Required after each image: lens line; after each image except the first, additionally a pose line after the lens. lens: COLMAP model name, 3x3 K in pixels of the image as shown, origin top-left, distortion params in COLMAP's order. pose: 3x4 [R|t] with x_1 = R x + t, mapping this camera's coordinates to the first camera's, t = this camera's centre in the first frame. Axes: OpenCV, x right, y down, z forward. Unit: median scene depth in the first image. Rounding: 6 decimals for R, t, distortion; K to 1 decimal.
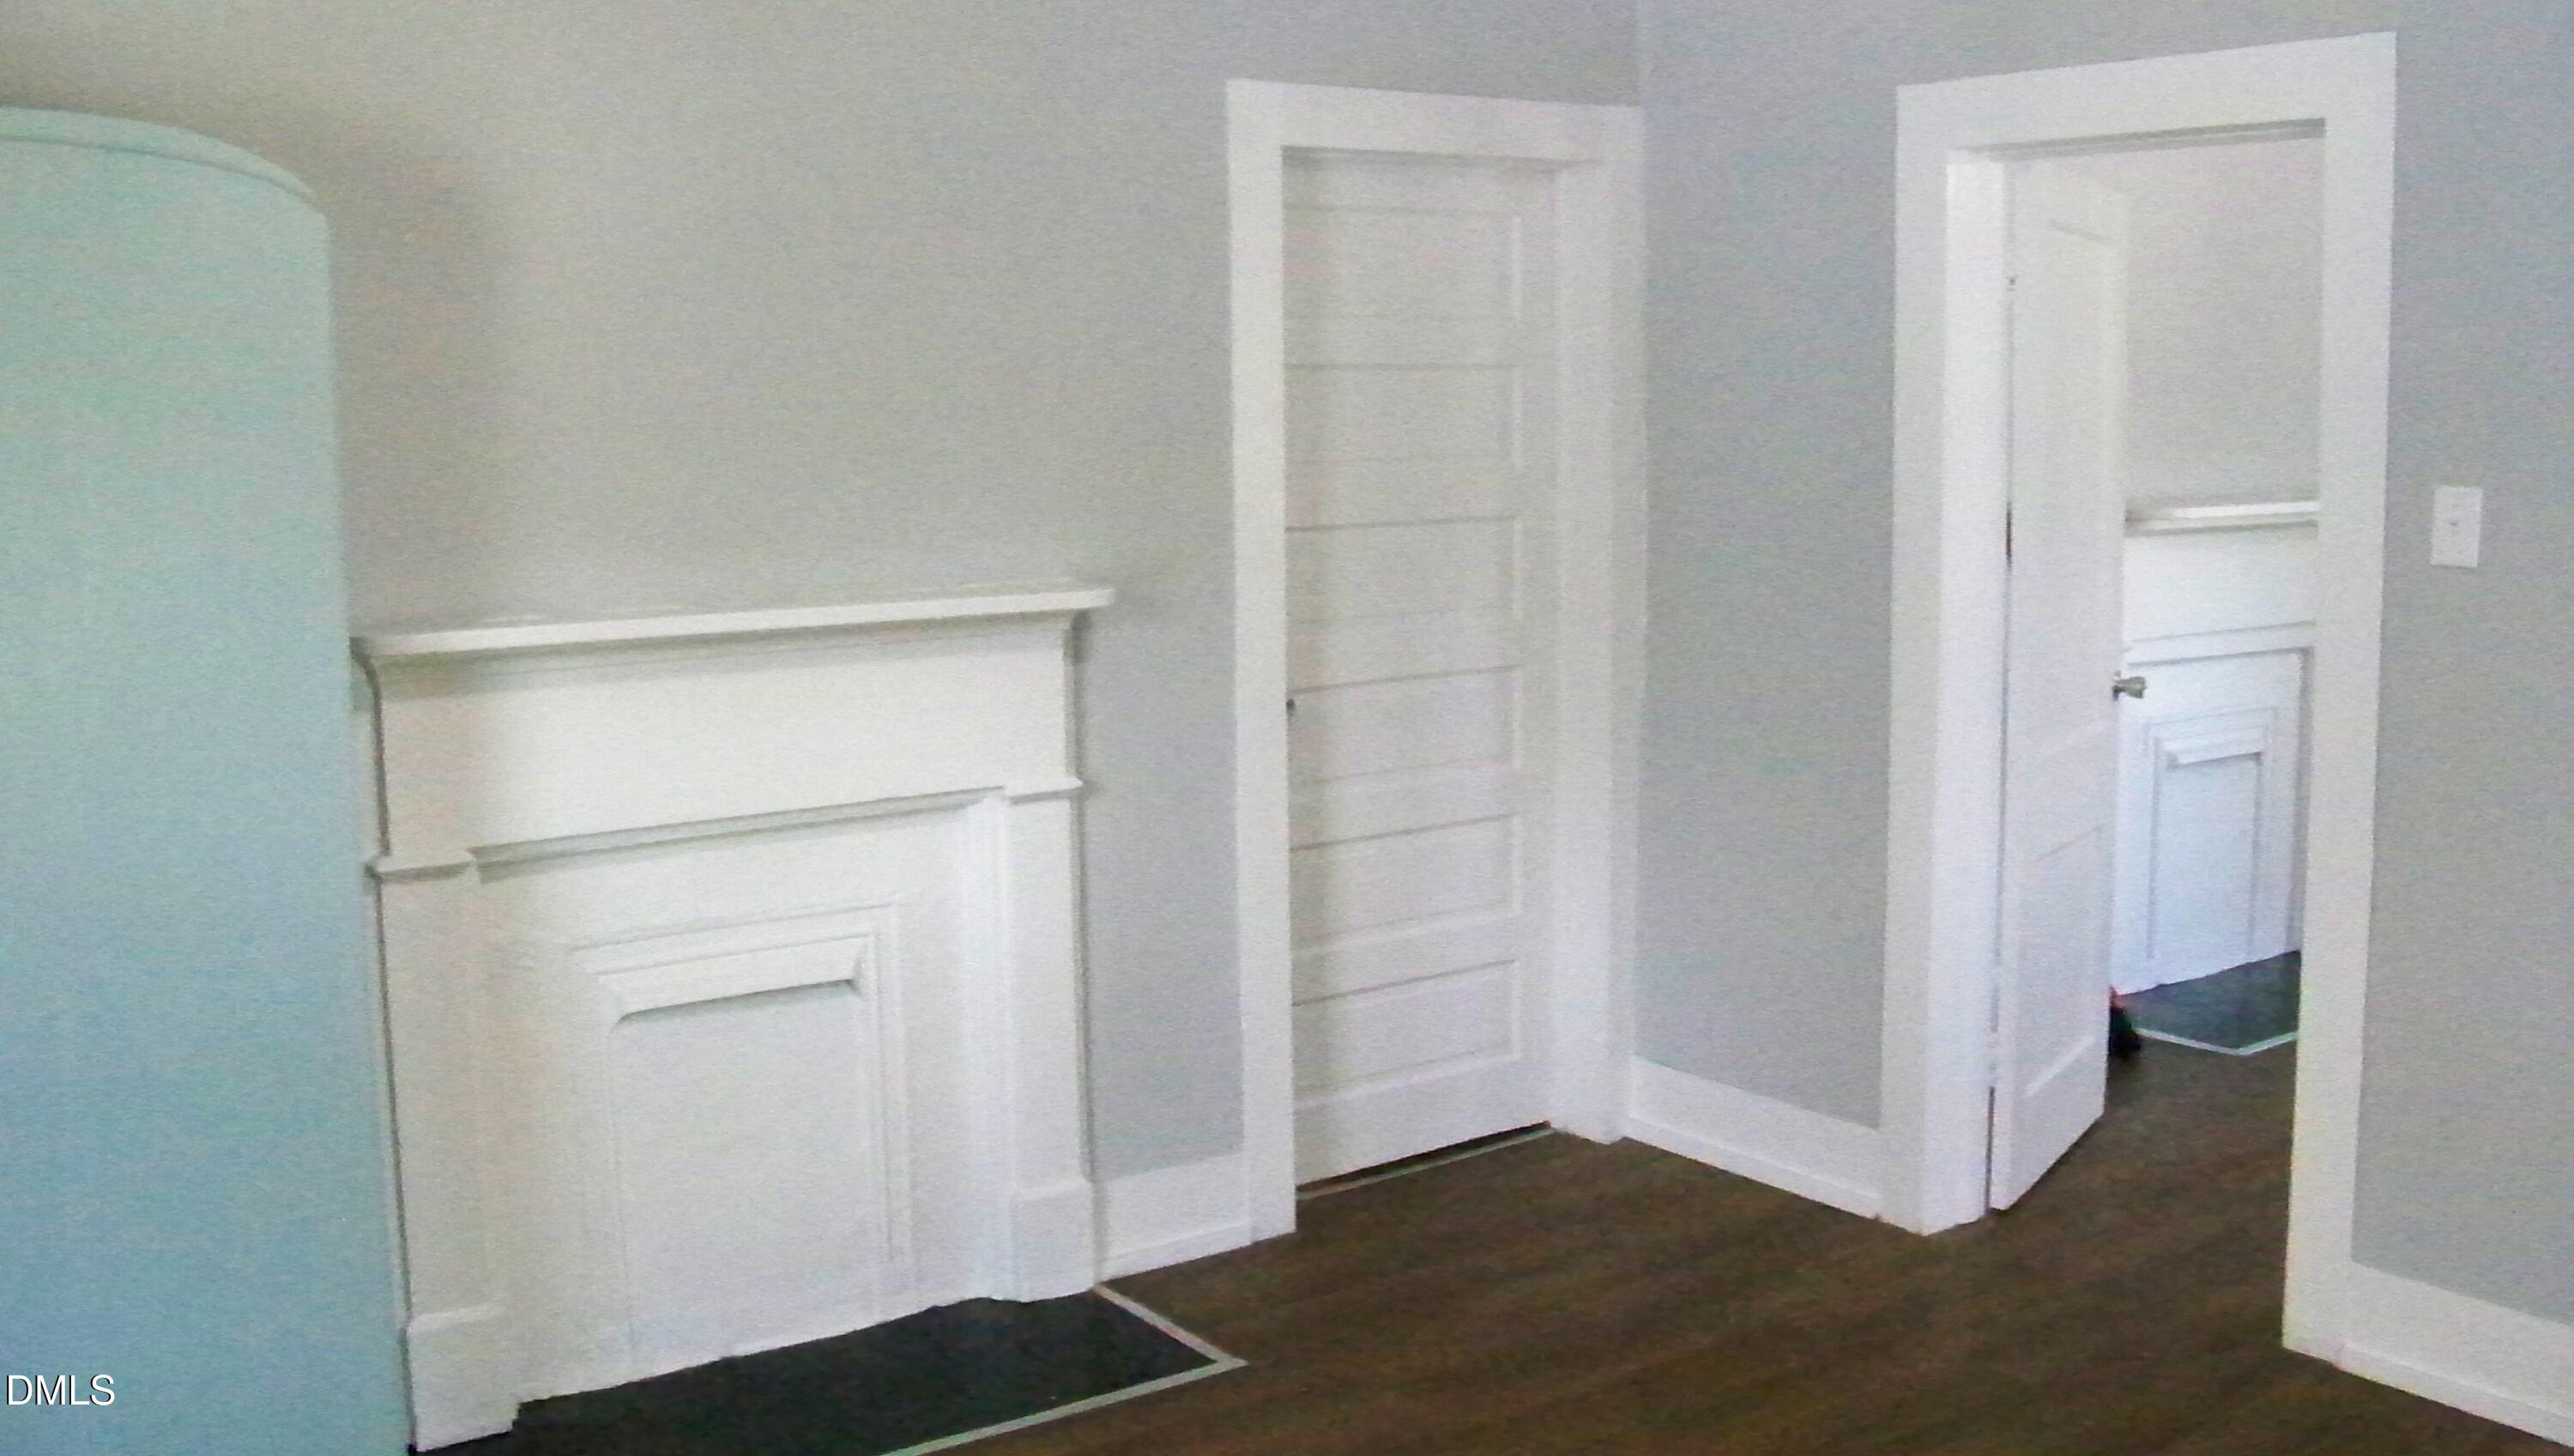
lens RADIAL K [[2514.4, 0, 1278.2], [0, 2514.4, 725.0], [0, 0, 1]] dist [-0.163420, 0.000000]
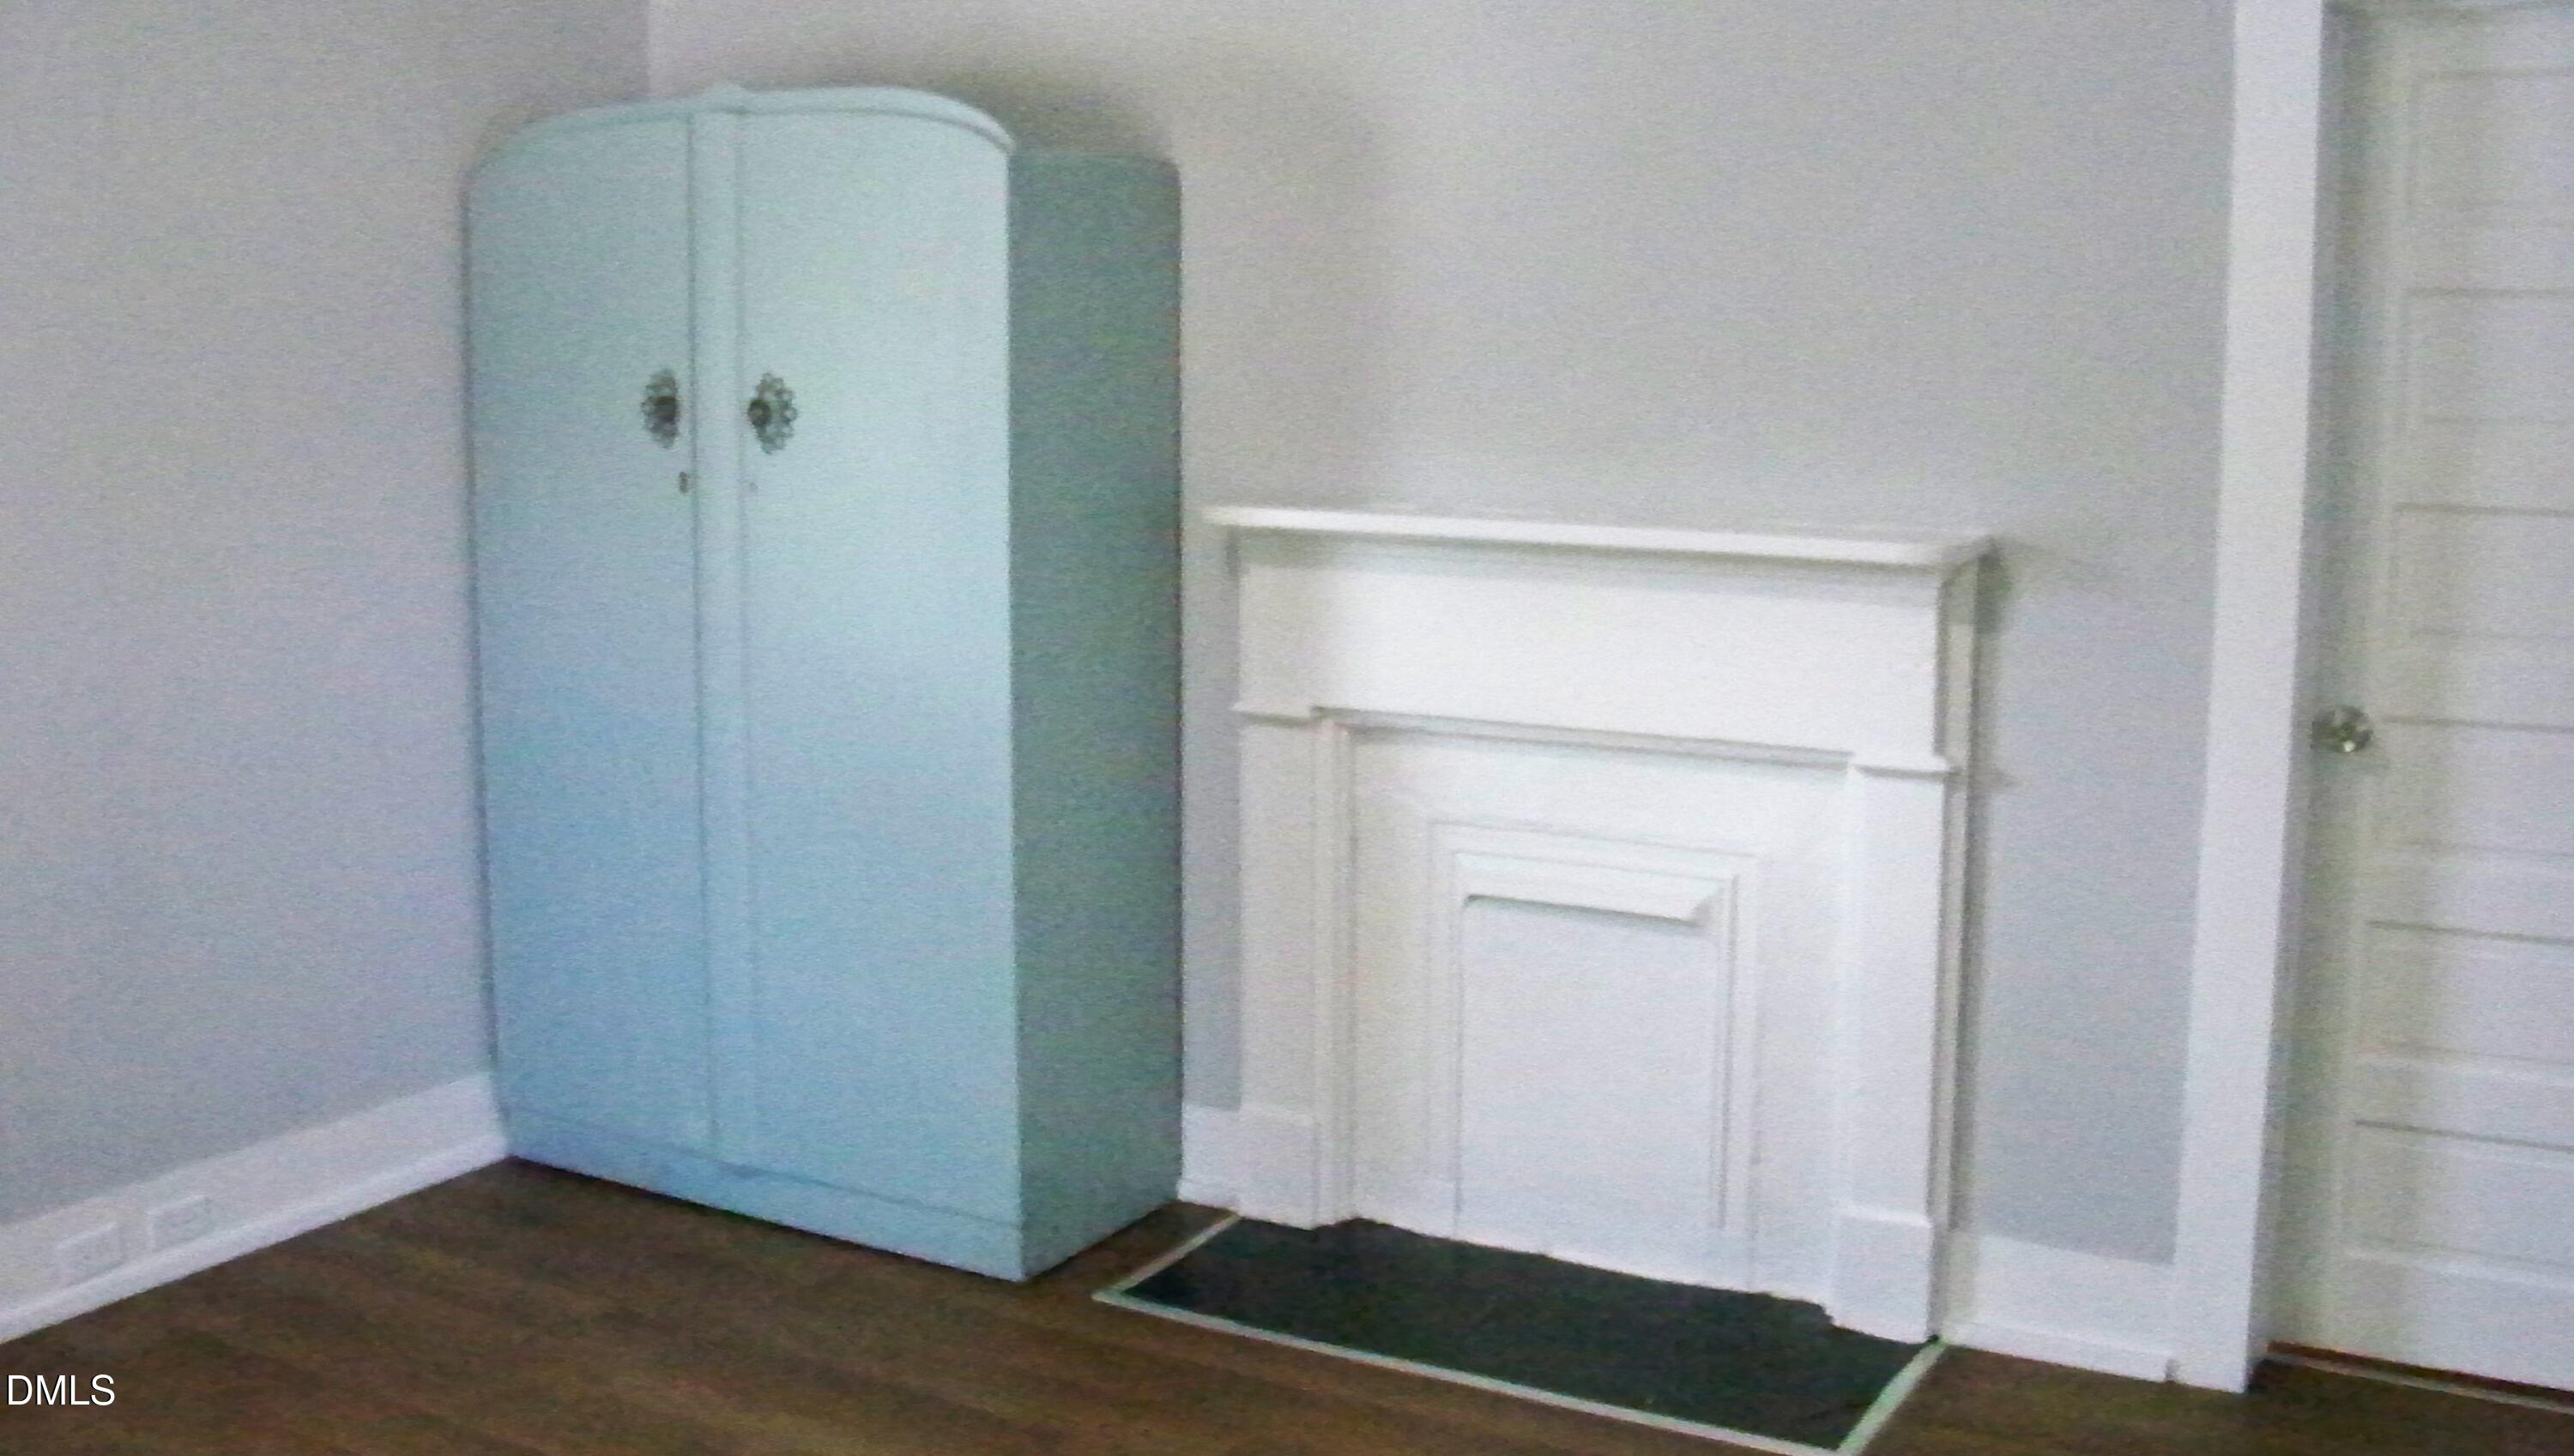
lens RADIAL K [[2514.4, 0, 1284.8], [0, 2514.4, 732.2], [0, 0, 1]] dist [-0.163420, 0.000000]
pose [[0.414169, 0.162058, -0.895657, 0.630969], [-0.122592, 0.984988, 0.121533, -0.069040], [0.901907, 0.059465, 0.427818, 0.460314]]
